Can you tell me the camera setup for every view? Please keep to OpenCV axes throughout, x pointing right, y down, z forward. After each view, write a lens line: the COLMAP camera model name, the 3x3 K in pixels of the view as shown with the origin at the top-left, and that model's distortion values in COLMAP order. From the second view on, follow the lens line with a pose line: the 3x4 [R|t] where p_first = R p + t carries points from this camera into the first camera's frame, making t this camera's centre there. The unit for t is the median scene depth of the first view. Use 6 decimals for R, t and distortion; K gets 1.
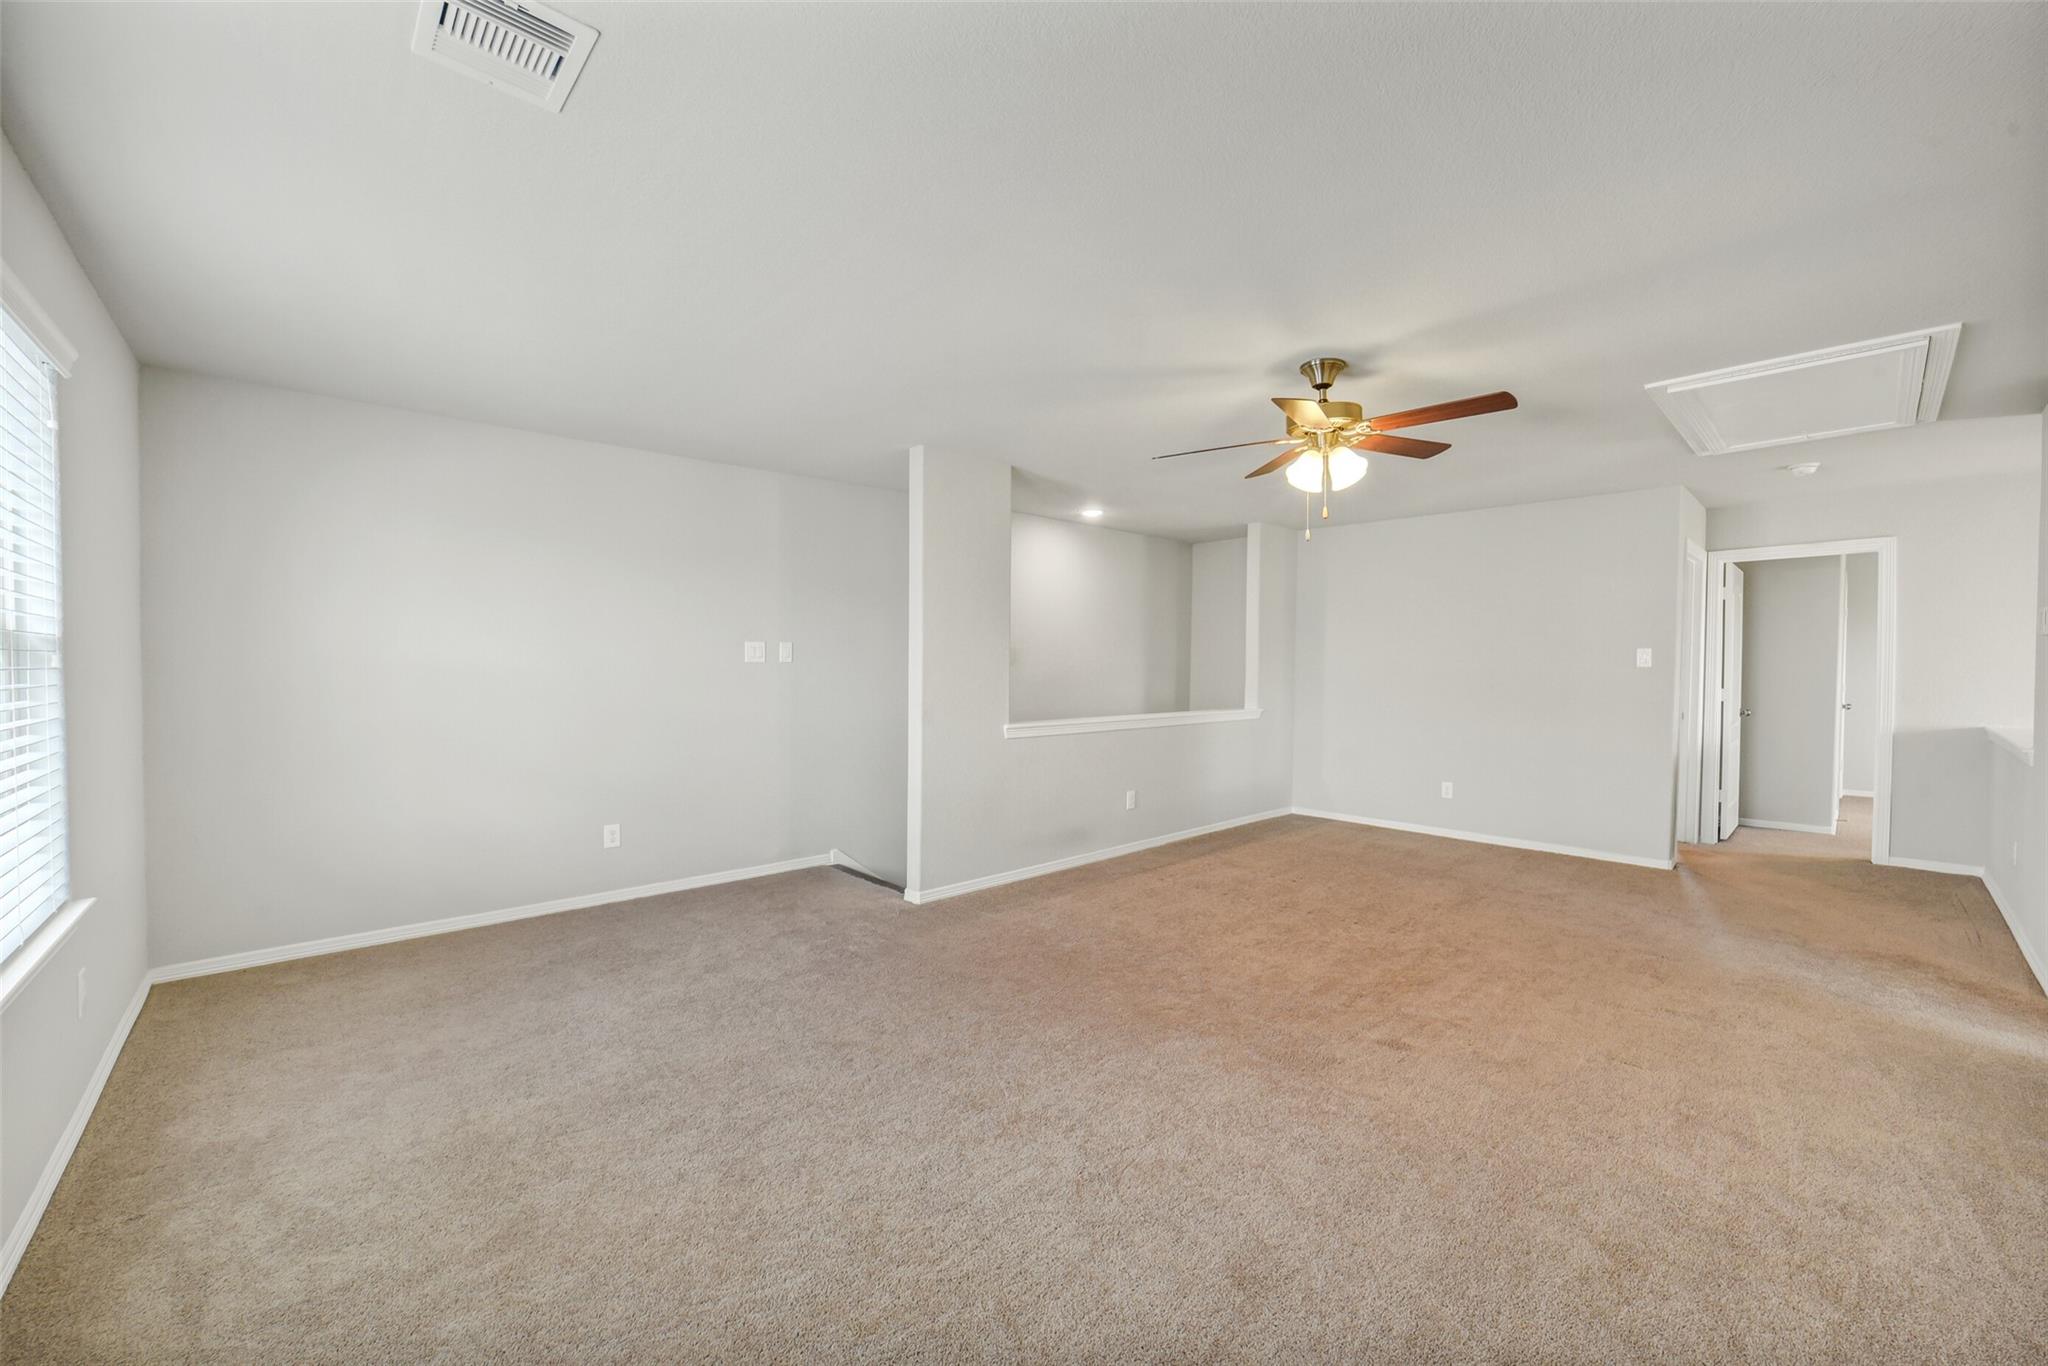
lens RADIAL K [[809.6, 0, 1030.8], [0, 809.6, 679.3], [0, 0, 1]] dist [-0.033395, 0.007185]
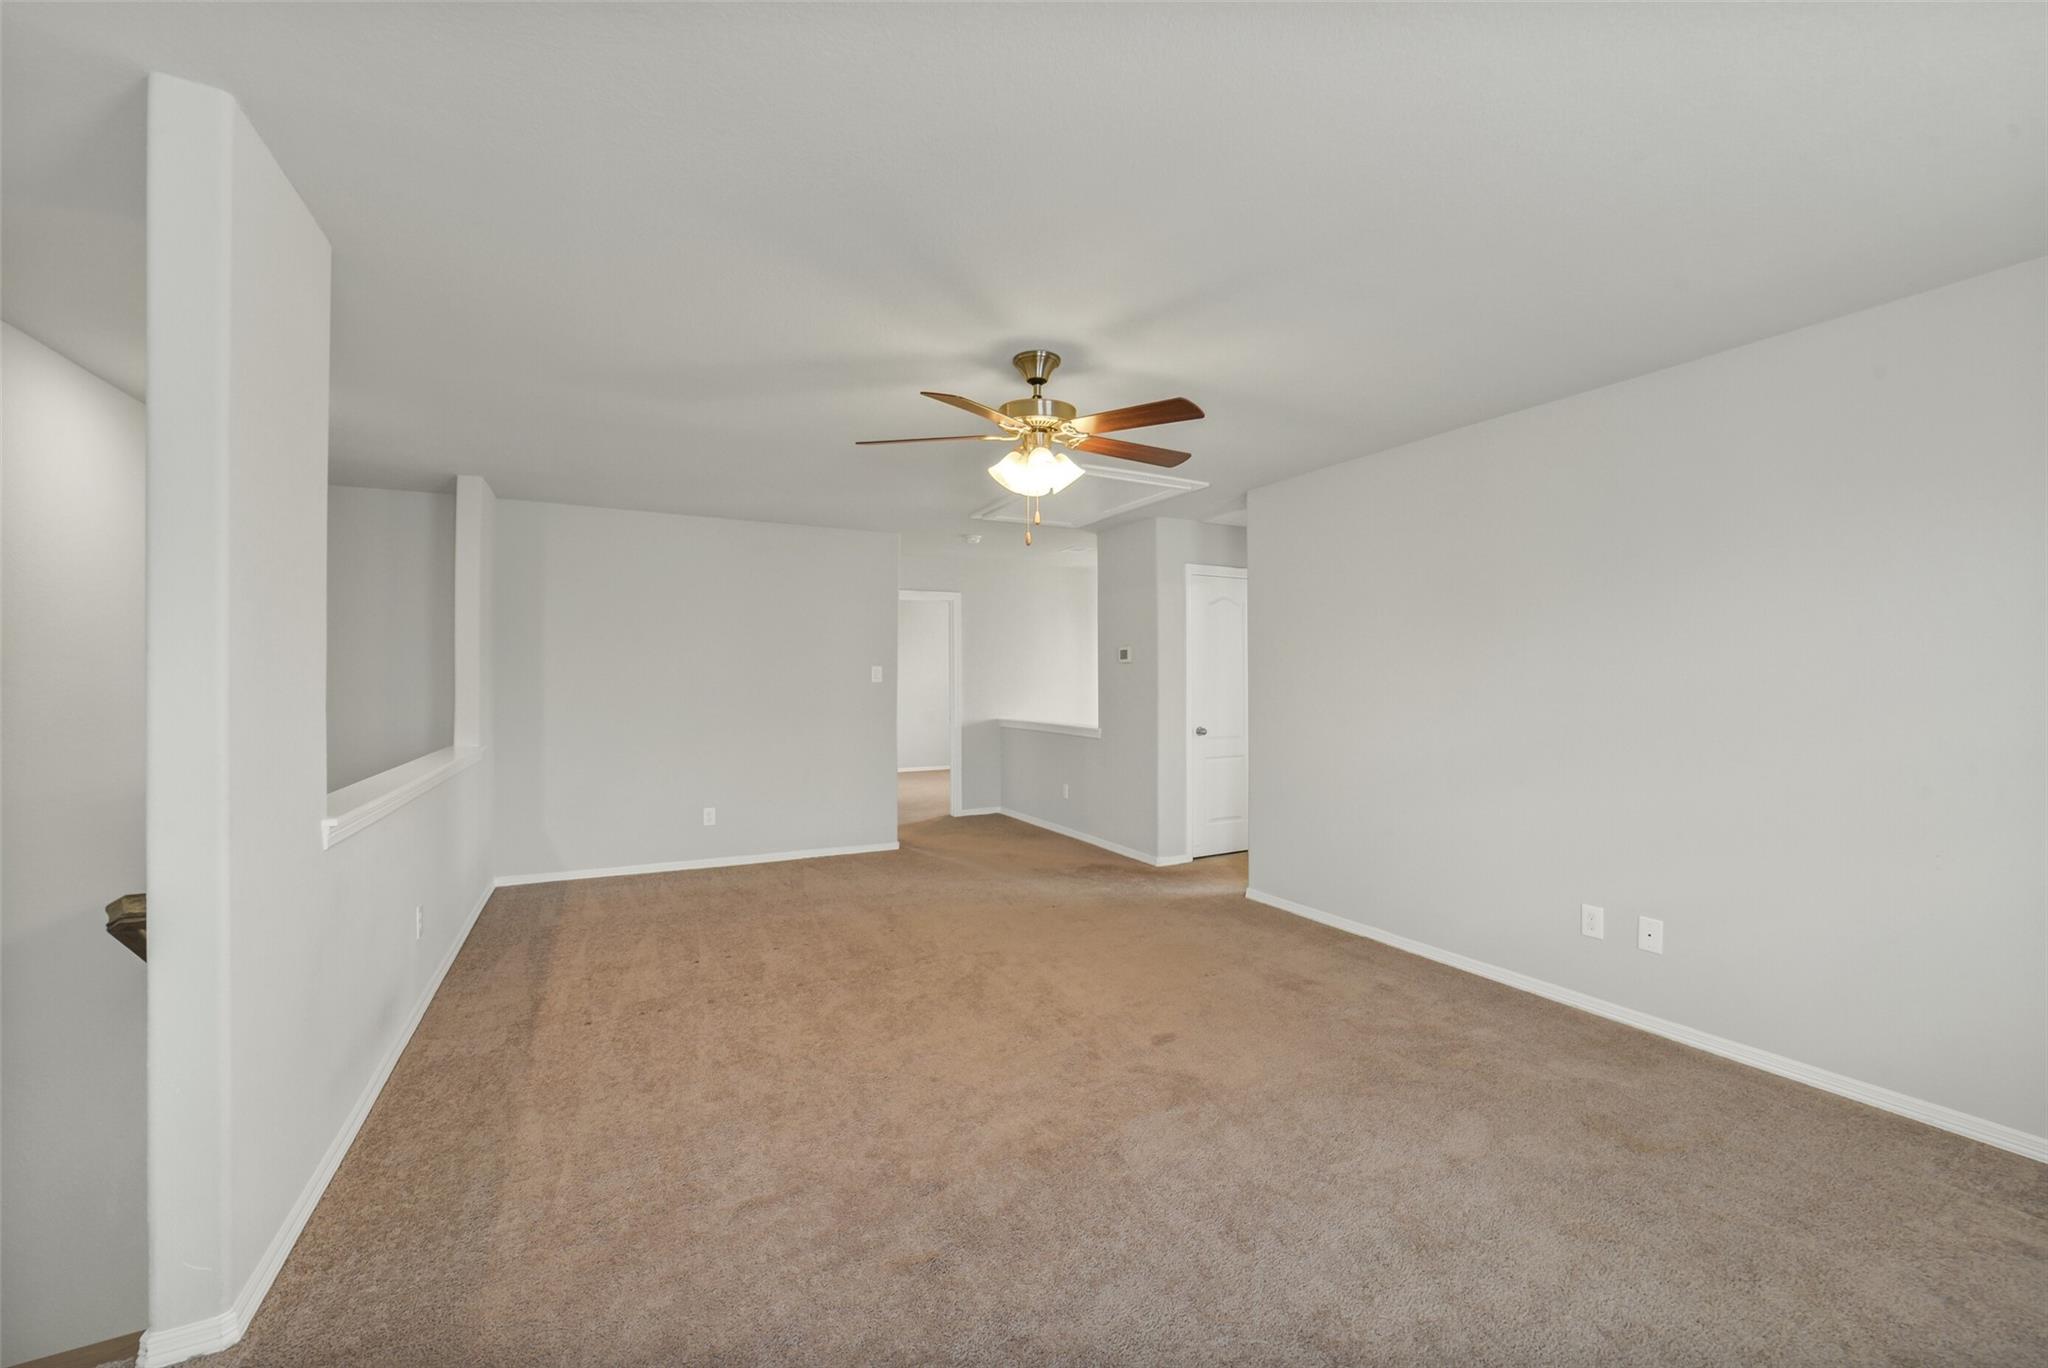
lens RADIAL K [[809.6, 0, 1029.0], [0, 809.6, 681.8], [0, 0, 1]] dist [-0.033395, 0.007185]
pose [[0.256426, -0.005395, 0.966549, -0.406867], [0.021300, 0.999773, -0.000071, -0.013538], [-0.966329, 0.020605, 0.256483, 0.584193]]
